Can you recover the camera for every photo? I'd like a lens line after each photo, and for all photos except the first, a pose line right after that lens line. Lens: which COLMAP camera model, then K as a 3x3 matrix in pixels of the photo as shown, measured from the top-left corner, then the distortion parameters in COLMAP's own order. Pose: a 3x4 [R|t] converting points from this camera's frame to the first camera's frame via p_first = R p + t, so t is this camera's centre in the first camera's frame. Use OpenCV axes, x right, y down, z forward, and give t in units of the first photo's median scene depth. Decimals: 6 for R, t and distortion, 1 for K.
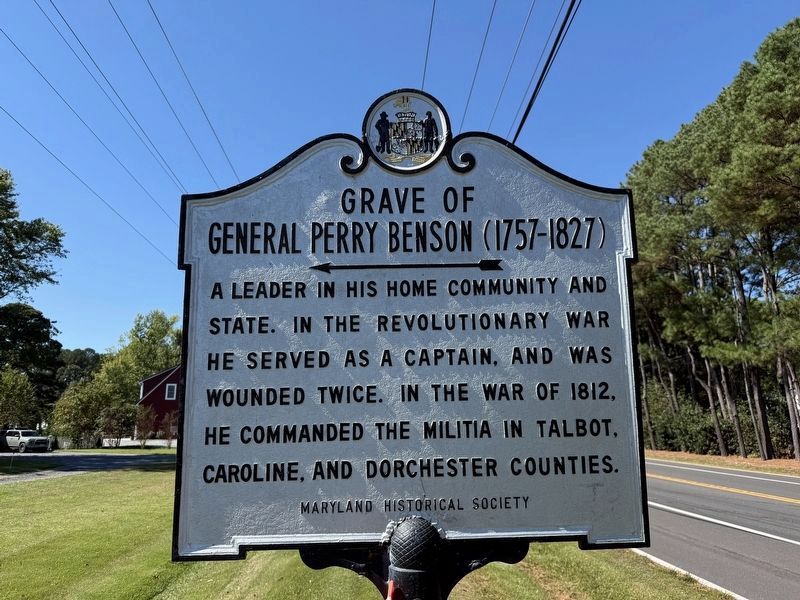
lens RADIAL K [[615.2, 0, 400.0], [0, 615.2, 300.0], [0, 0, 1]] dist [0.009564, -0.009305]
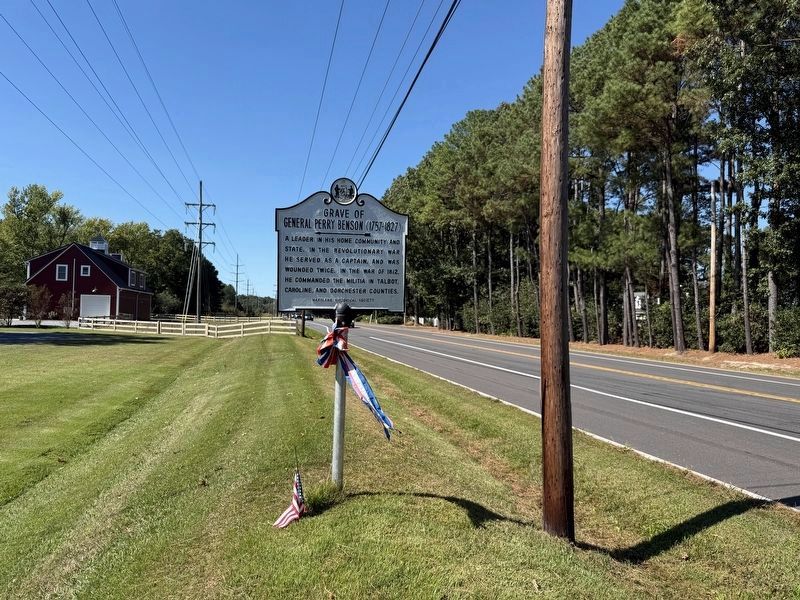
lens RADIAL K [[615.2, 0, 400.0], [0, 615.2, 300.0], [0, 0, 1]] dist [0.009564, -0.009305]
pose [[0.986162, 0.031440, 0.162775, -0.212769], [-0.059206, 0.983895, 0.168658, -0.276739], [-0.154851, -0.175962, 0.972141, -2.335451]]
